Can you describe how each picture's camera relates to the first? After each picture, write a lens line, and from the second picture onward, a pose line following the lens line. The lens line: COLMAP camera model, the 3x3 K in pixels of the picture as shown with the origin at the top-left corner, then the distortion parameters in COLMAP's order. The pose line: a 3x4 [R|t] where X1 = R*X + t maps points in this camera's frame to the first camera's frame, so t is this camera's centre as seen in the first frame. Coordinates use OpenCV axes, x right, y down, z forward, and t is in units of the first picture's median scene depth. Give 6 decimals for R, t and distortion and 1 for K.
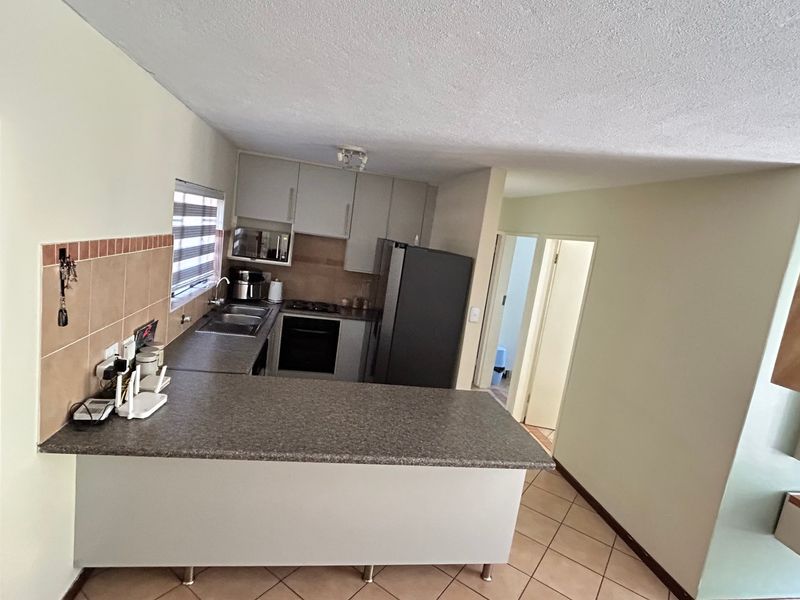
lens RADIAL K [[438.0, 0, 398.4], [0, 438.0, 297.7], [0, 0, 1]] dist [0.000681, 0.001025]
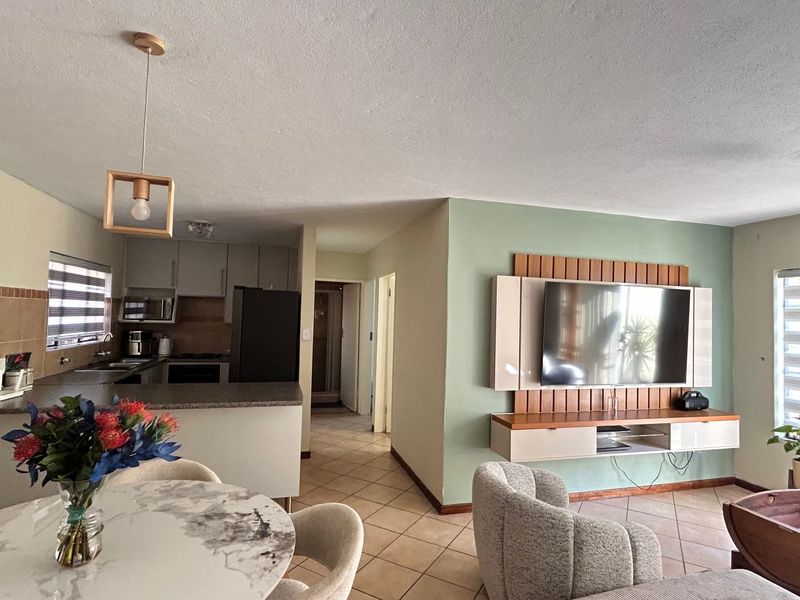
lens RADIAL K [[438.0, 0, 398.4], [0, 438.0, 297.7], [0, 0, 1]] dist [0.000681, 0.001025]
pose [[0.989632, -0.107624, 0.095103, 0.283625], [0.123284, 0.976262, -0.178081, 0.166861], [-0.073680, 0.187959, 0.979409, -0.266685]]
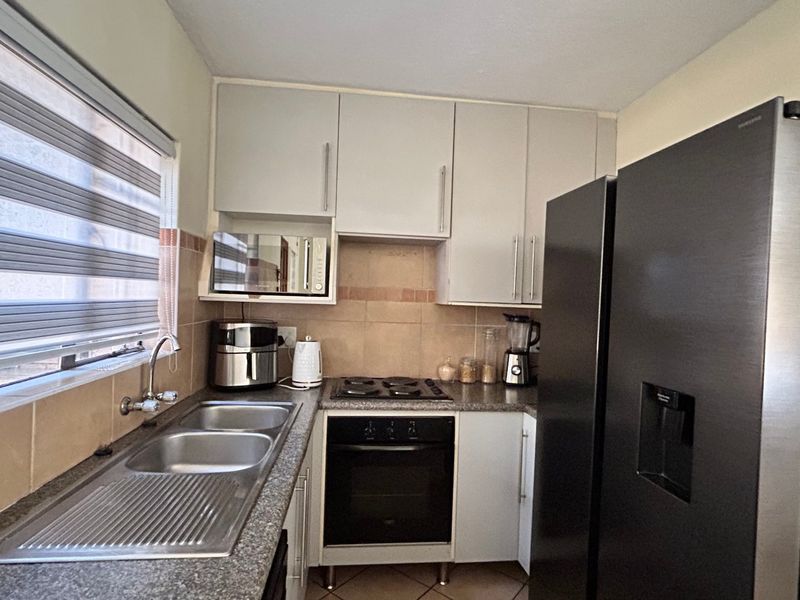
lens RADIAL K [[438.0, 0, 398.4], [0, 438.0, 297.7], [0, 0, 1]] dist [0.000681, 0.001025]
pose [[0.992641, -0.103447, -0.062951, -0.167828], [0.092680, 0.983576, -0.154884, -0.001542], [0.077939, 0.147910, 0.985925, 0.611985]]
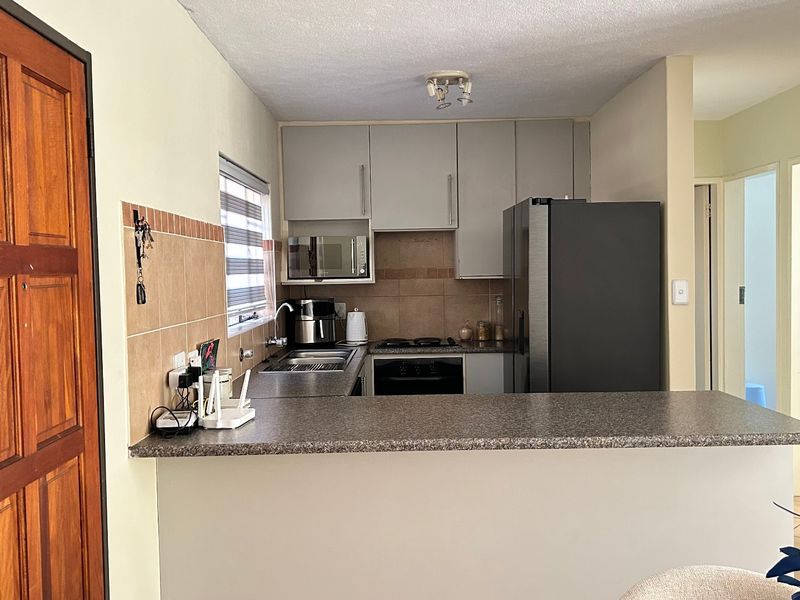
lens RADIAL K [[802.8, 0, 400.0], [0, 802.8, 300.0], [0, 0, 1]] dist [0.115708, -0.003499]
pose [[0.973266, -0.150554, -0.173457, -0.009994], [0.128021, 0.982604, -0.134539, 0.129350], [0.190694, 0.108736, 0.975609, -0.159501]]
